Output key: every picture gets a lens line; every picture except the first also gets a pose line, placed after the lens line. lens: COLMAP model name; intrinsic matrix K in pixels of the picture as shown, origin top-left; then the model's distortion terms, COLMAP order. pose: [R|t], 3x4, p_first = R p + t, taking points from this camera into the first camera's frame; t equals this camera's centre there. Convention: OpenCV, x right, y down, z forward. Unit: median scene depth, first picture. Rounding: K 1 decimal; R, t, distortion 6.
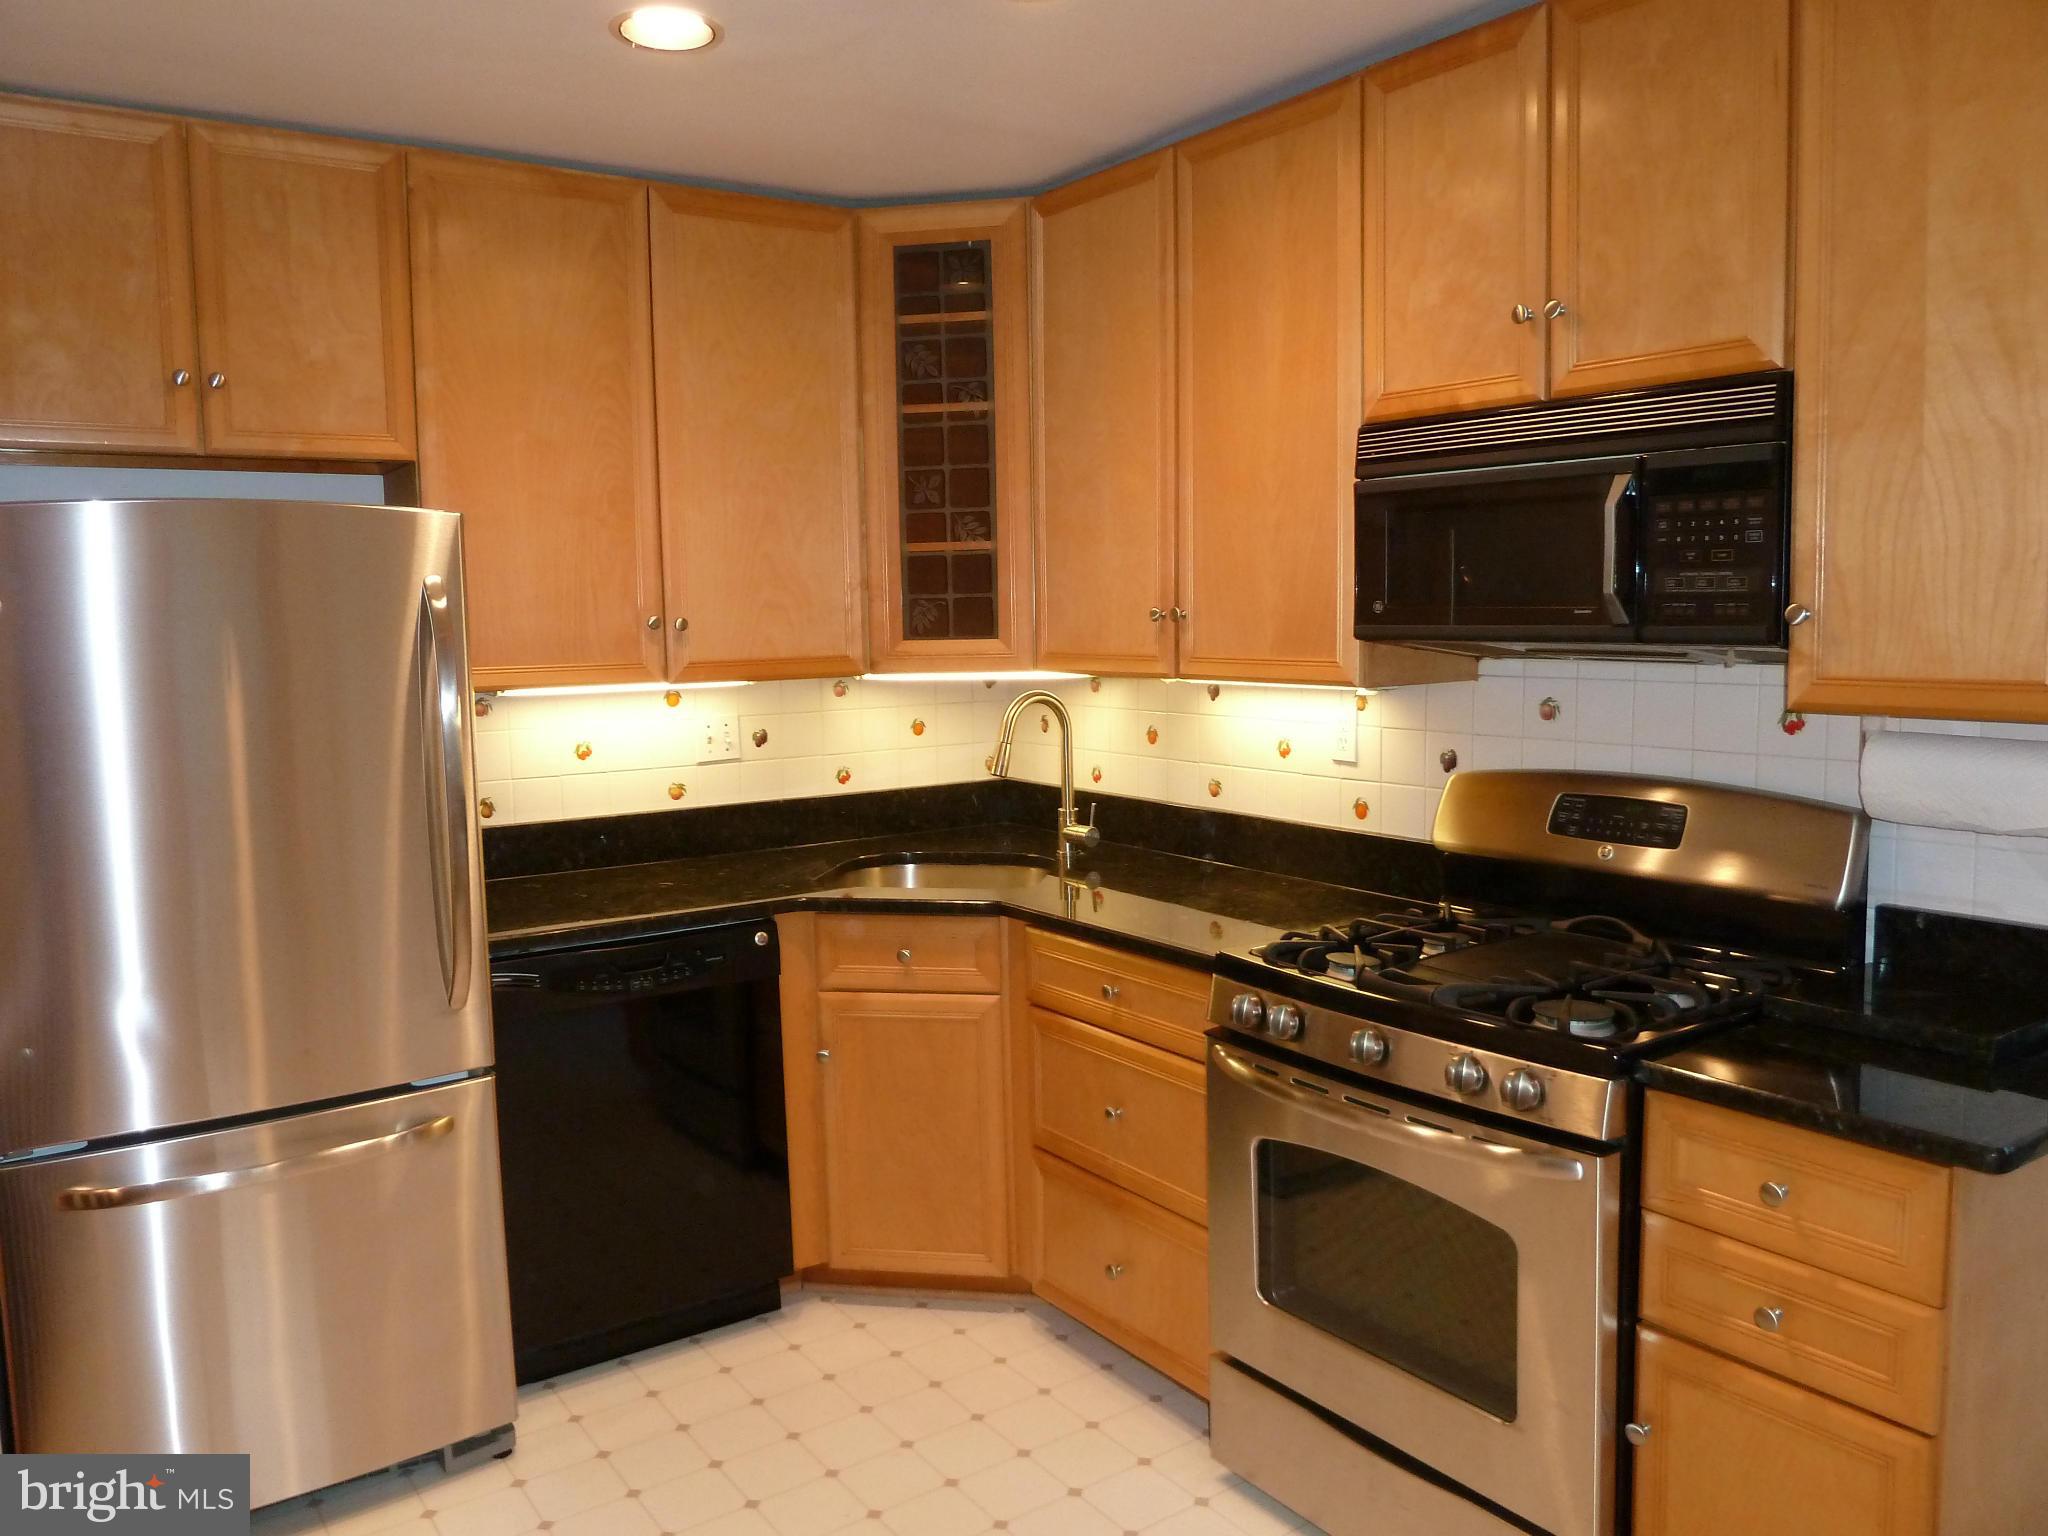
lens RADIAL K [[1529.6, 0, 1026.6], [0, 1529.6, 753.8], [0, 0, 1]] dist [-0.034087, 0.004645]
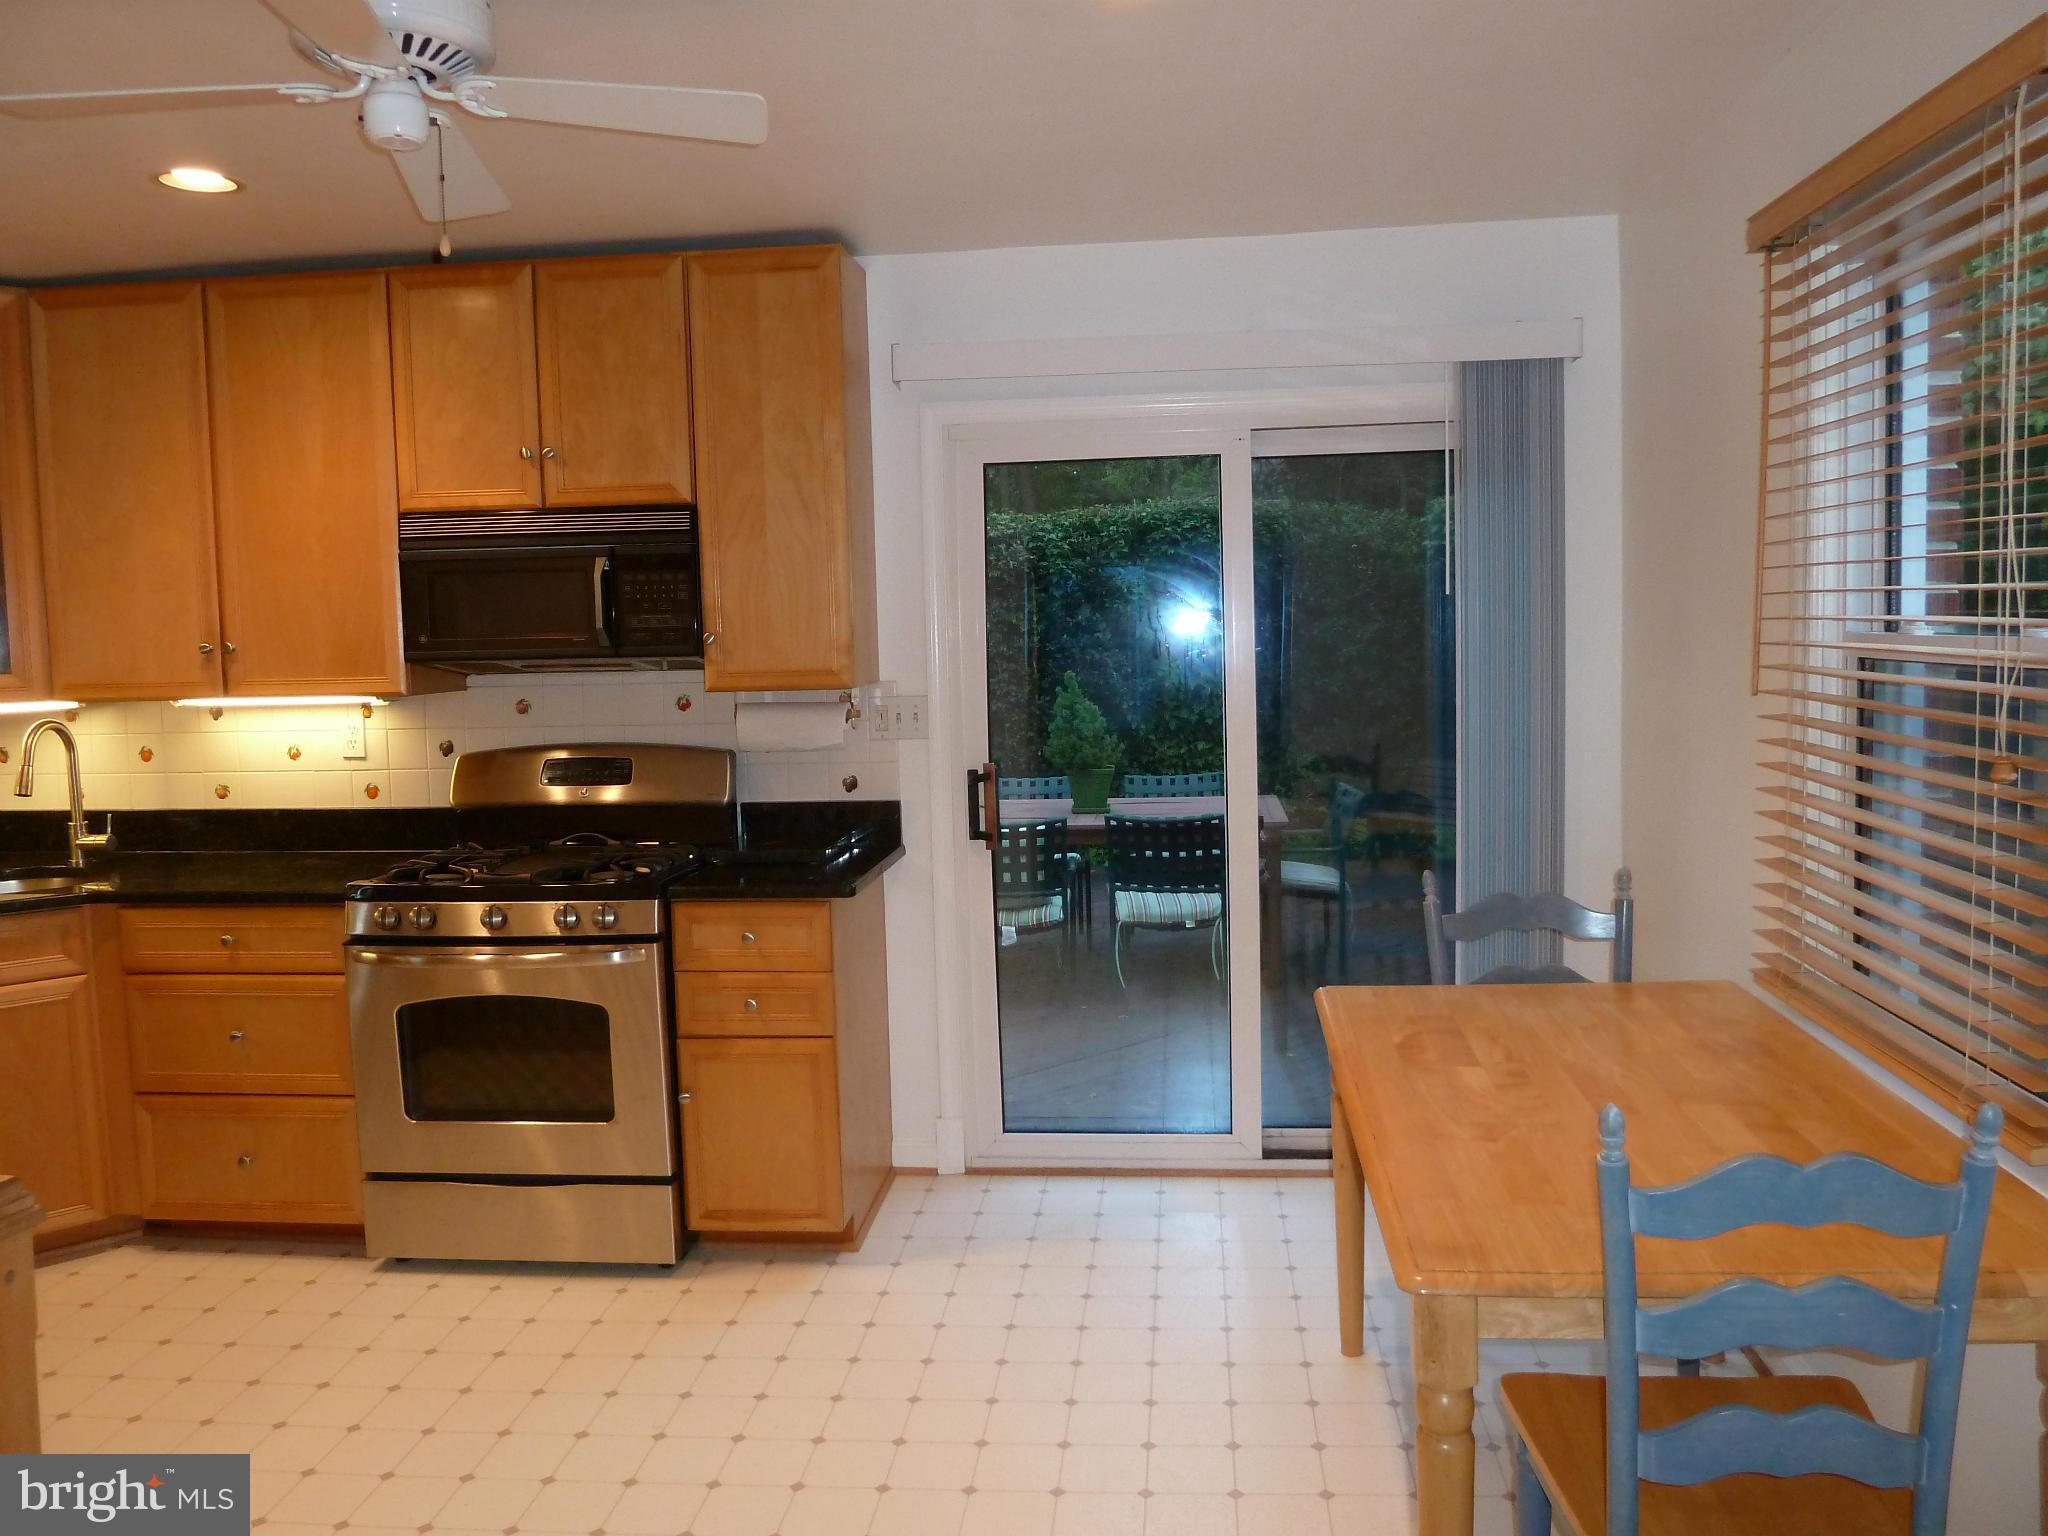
lens RADIAL K [[1529.6, 0, 1026.6], [0, 1529.6, 753.8], [0, 0, 1]] dist [-0.034087, 0.004645]
pose [[0.652117, -0.060242, 0.755721, -0.434700], [0.084281, 0.996419, 0.006702, 0.044818], [-0.753419, 0.059323, 0.654860, -0.327126]]
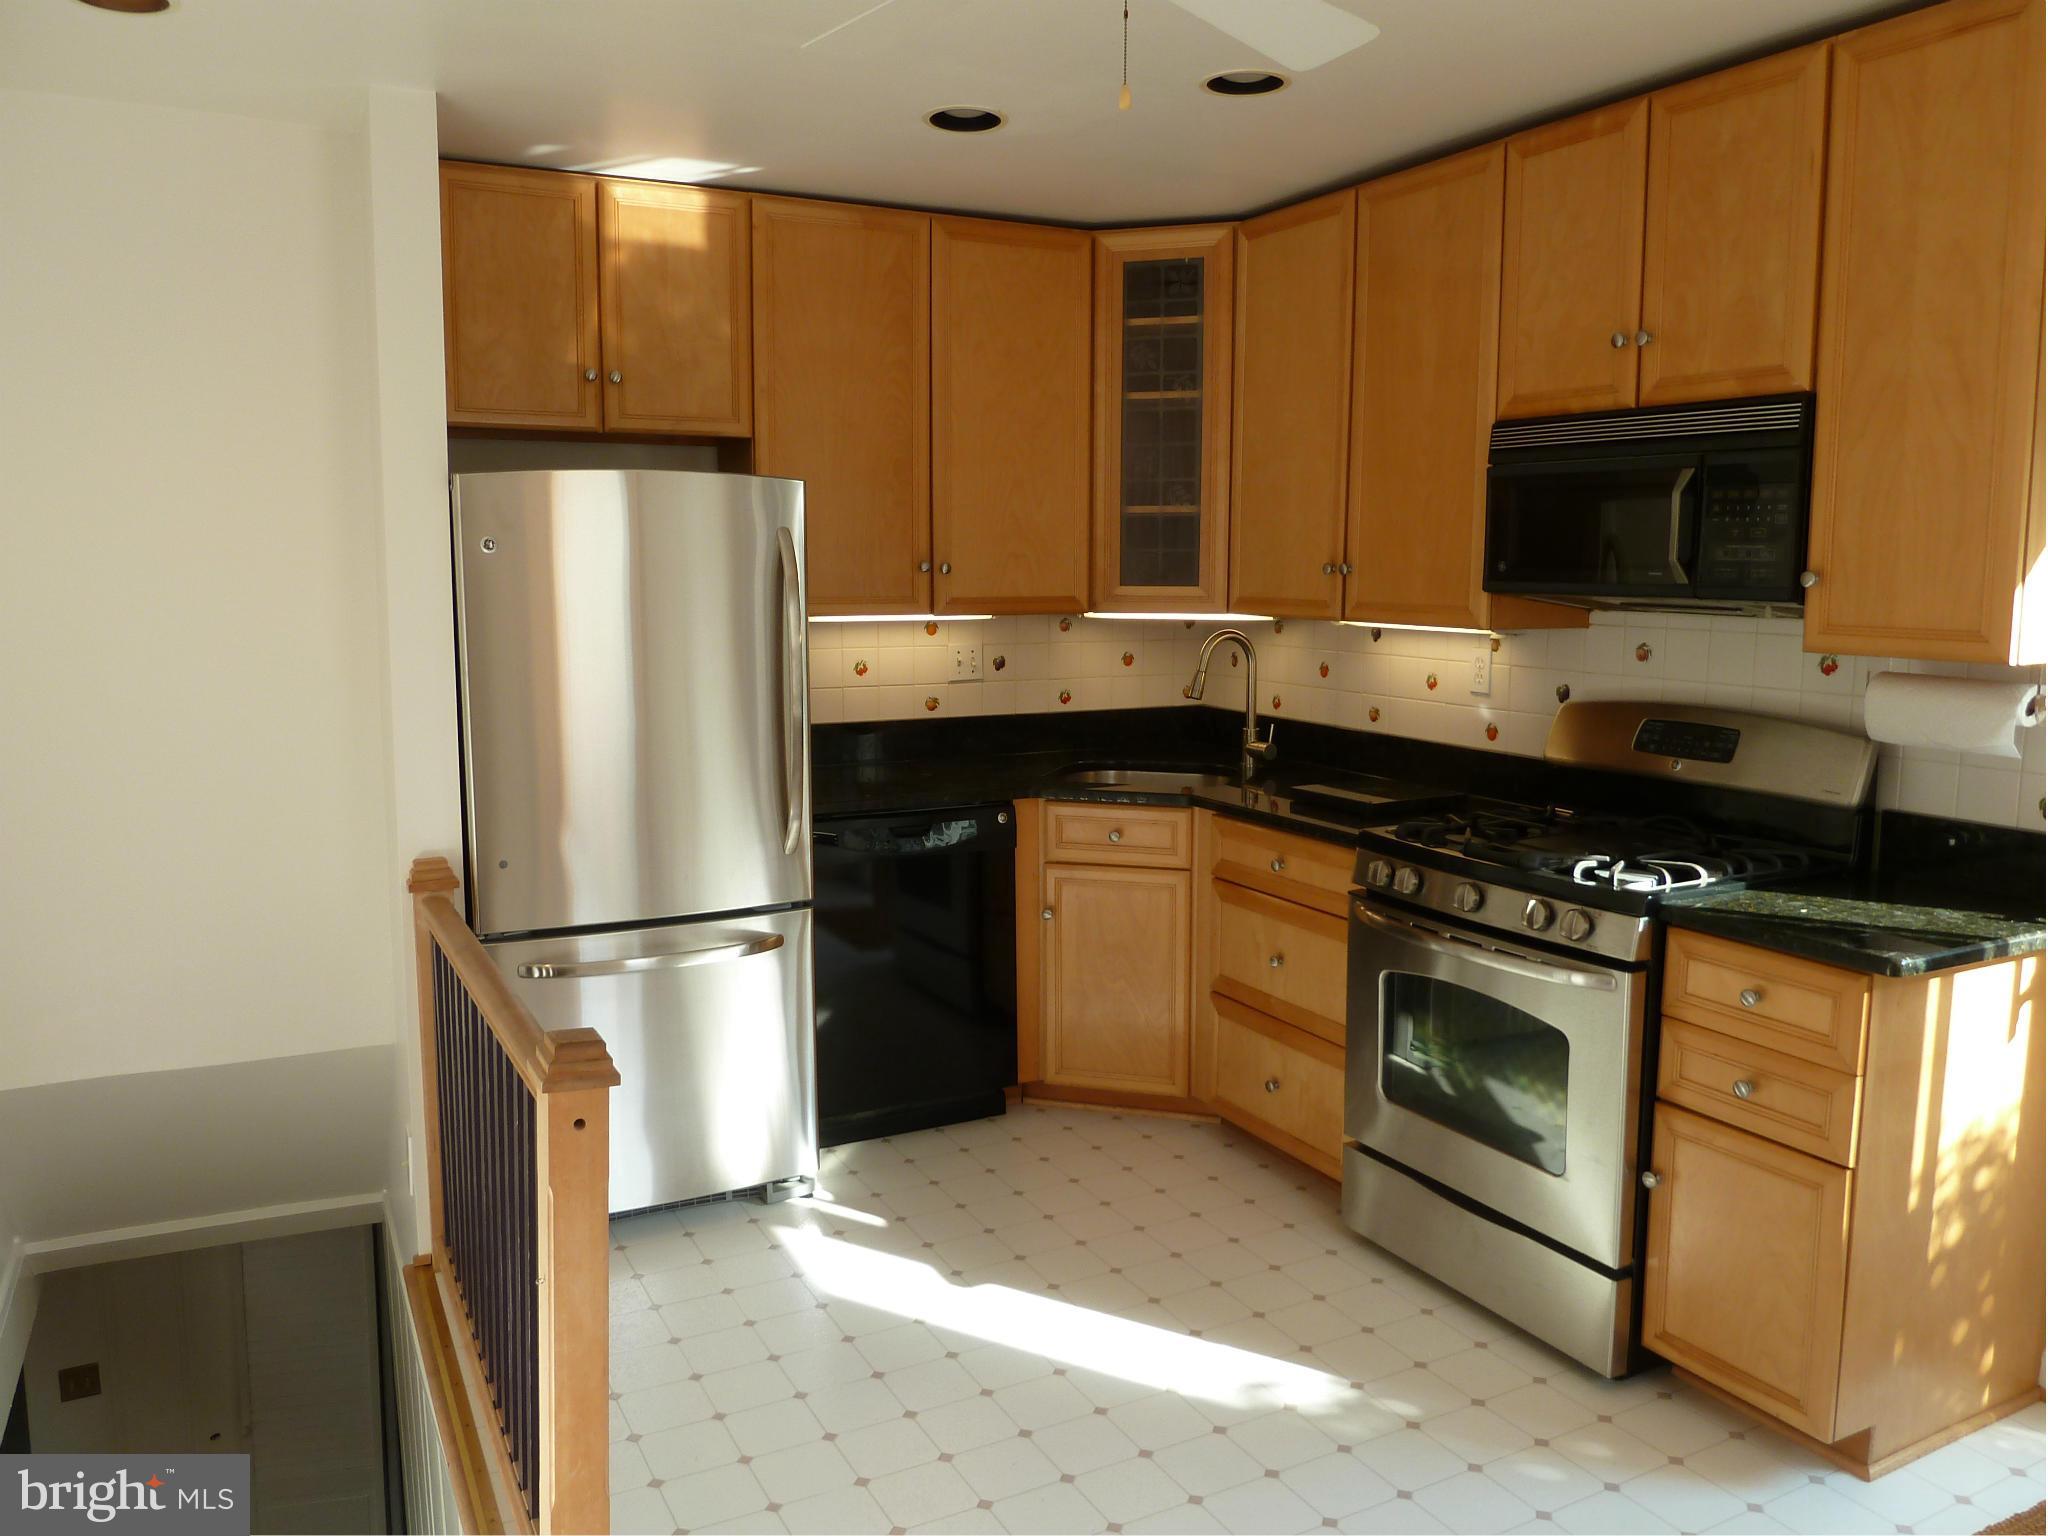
lens RADIAL K [[1529.6, 0, 1026.6], [0, 1529.6, 753.8], [0, 0, 1]] dist [-0.034087, 0.004645]
pose [[0.991773, 0.036492, -0.122696, 0.000132], [-0.032579, 0.998899, 0.033751, 0.025529], [0.123793, -0.029476, 0.991870, -0.269836]]
